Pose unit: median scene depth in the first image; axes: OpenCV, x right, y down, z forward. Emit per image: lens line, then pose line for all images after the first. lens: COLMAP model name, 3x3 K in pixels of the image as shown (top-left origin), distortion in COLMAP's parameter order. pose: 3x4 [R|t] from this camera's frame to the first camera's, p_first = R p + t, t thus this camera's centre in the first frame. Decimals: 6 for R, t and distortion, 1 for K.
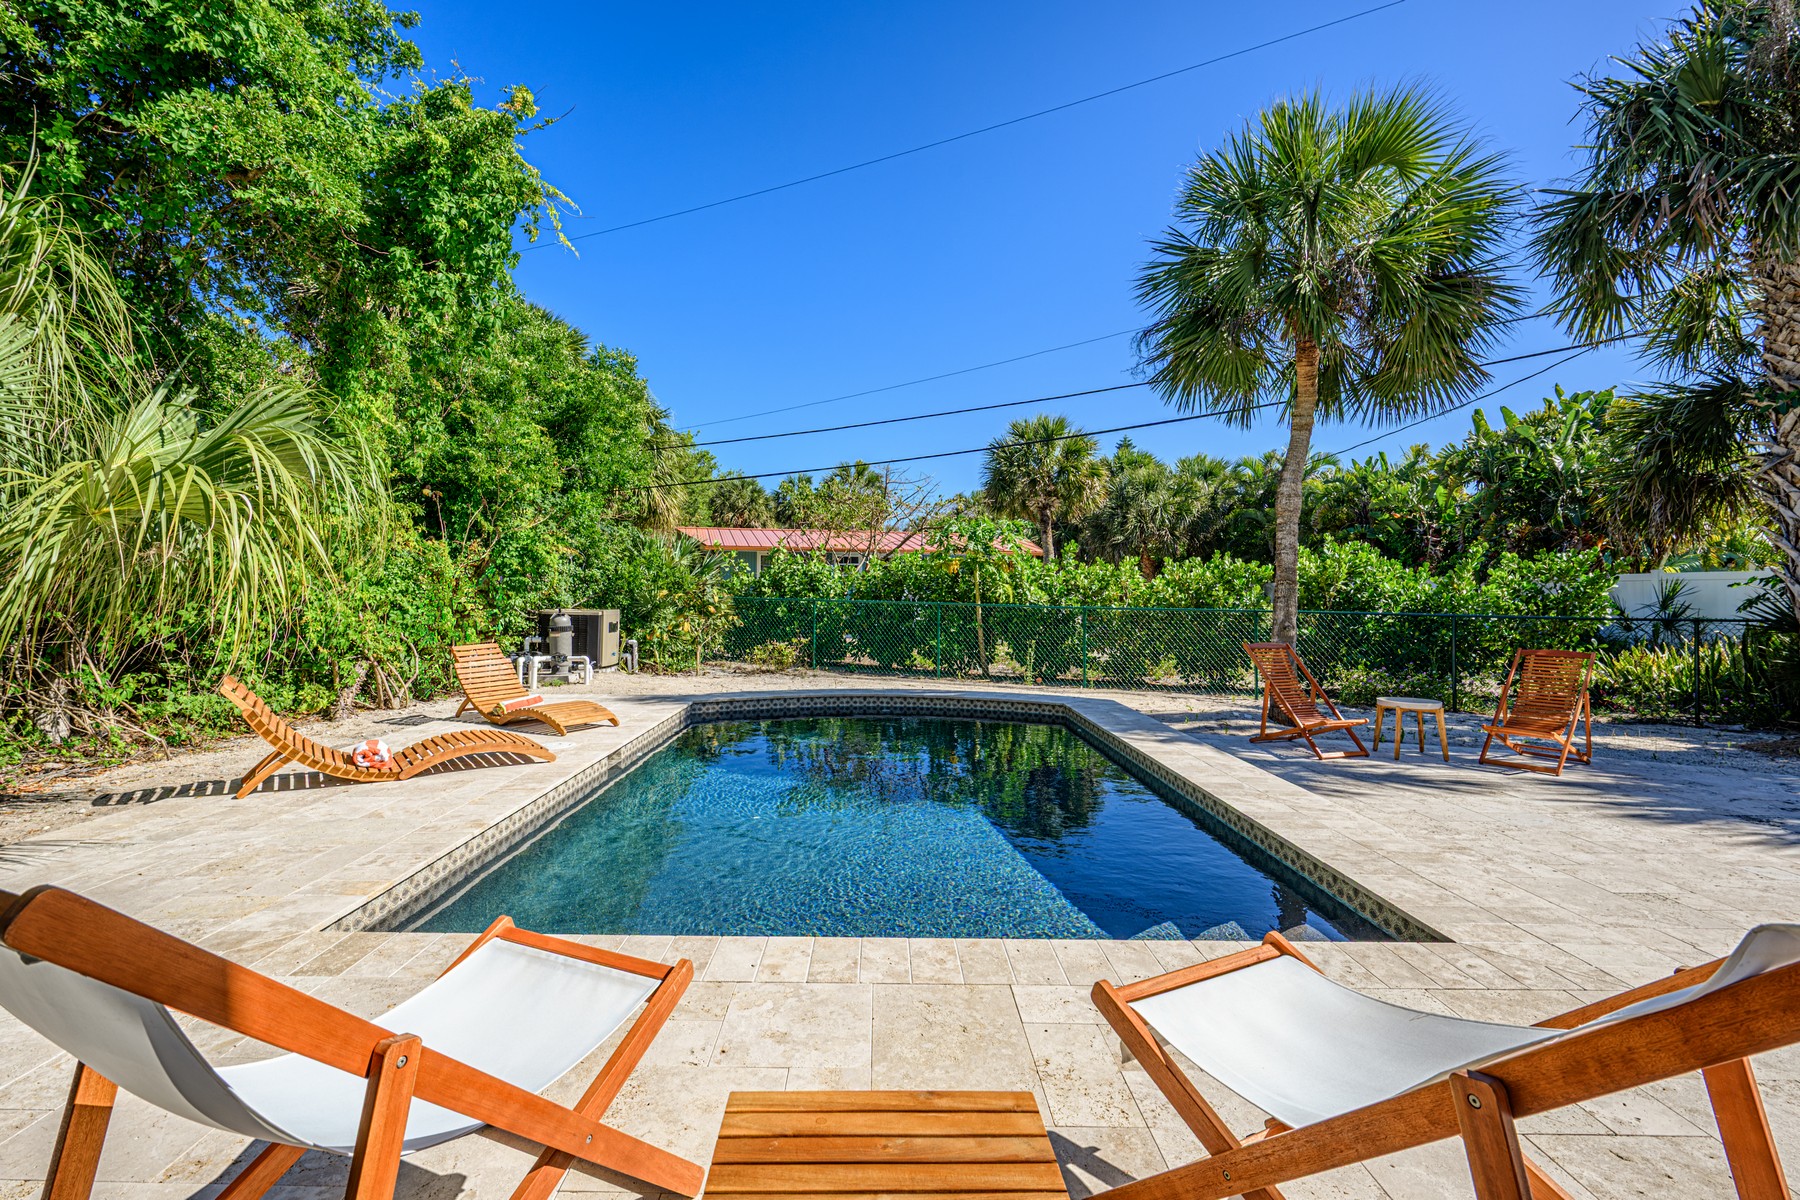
lens RADIAL K [[773.7, 0, 894.2], [0, 773.7, 565.3], [0, 0, 1]] dist [0.000645, 0.000017]
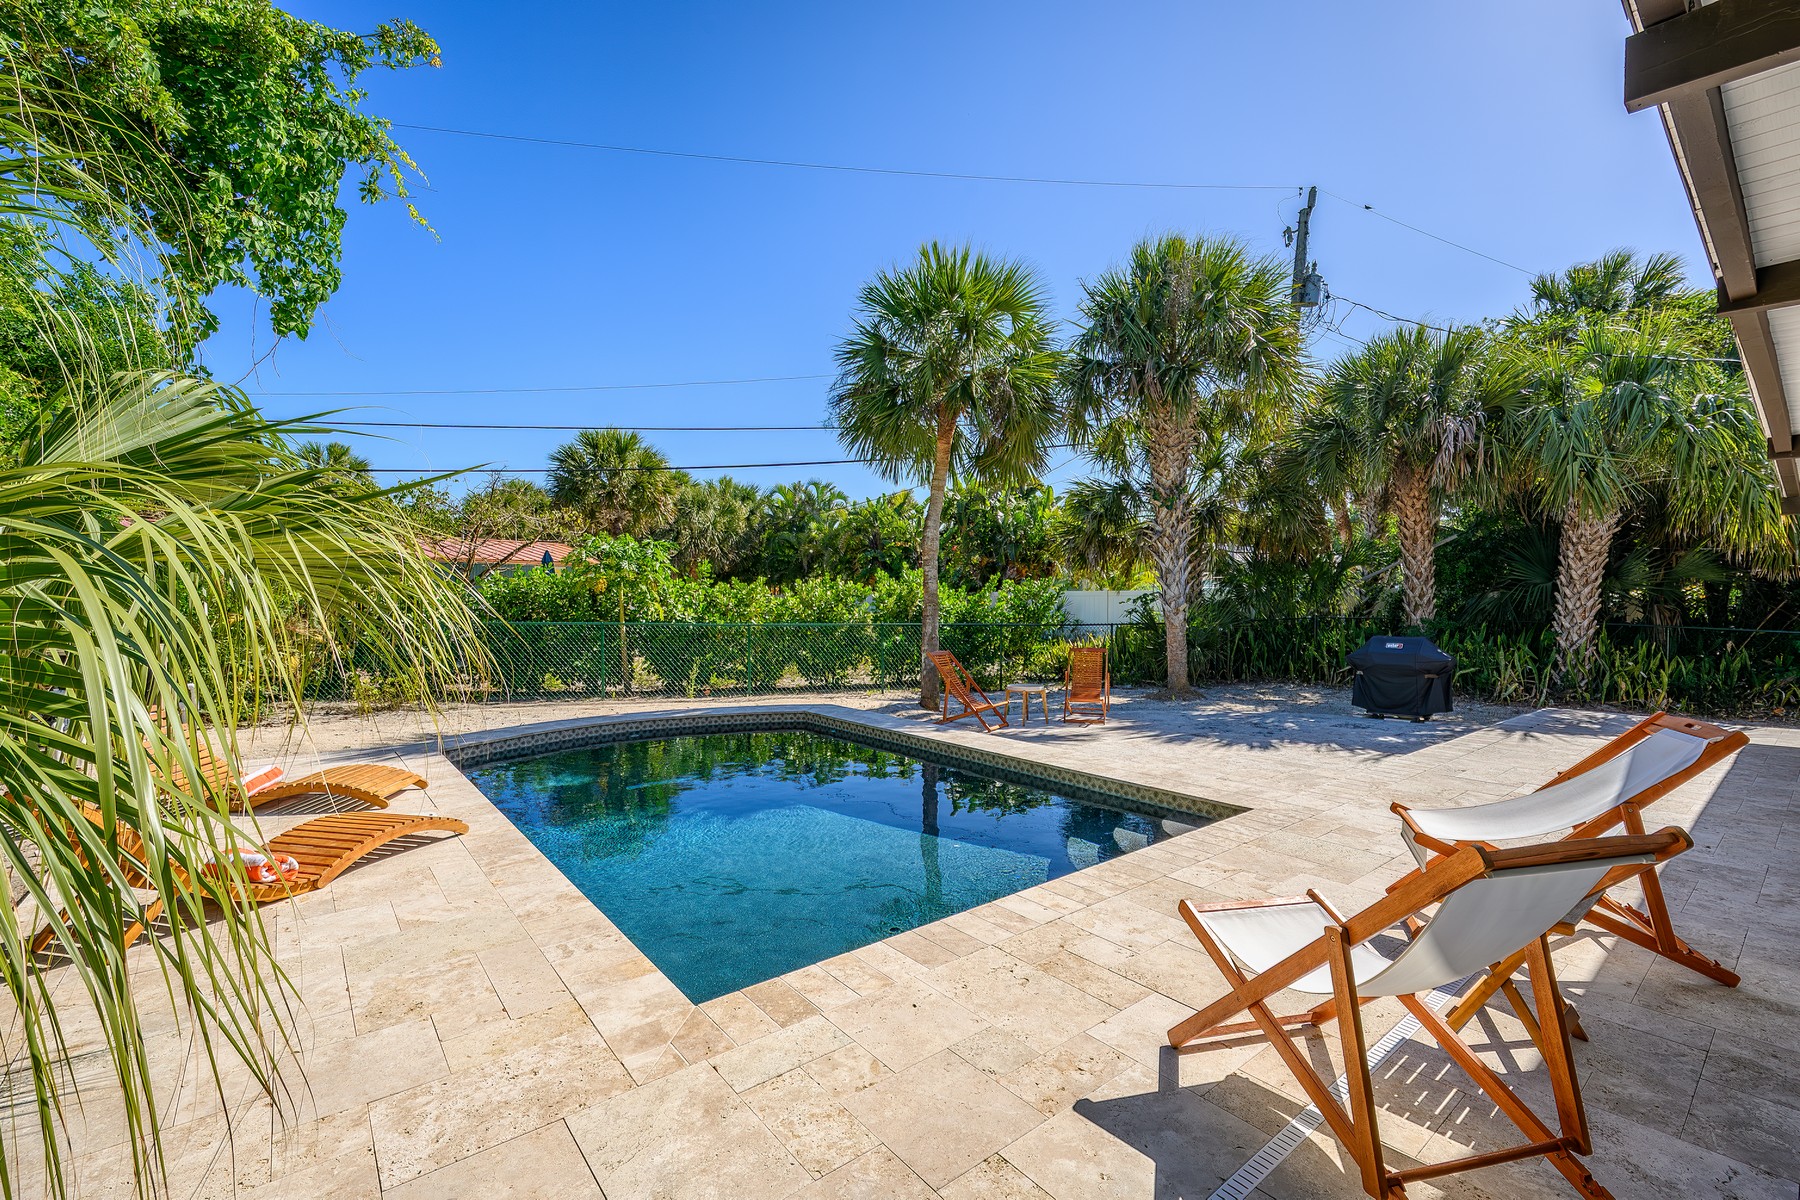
lens RADIAL K [[745.1, 0, 900.0], [0, 745.1, 600.0], [0, 0, 1]] dist [0.000748, 0.000010]
pose [[0.785013, -0.005229, 0.619457, -0.240857], [-0.018141, 0.999341, 0.031425, -0.018469], [-0.619214, -0.035906, 0.784401, 0.016676]]
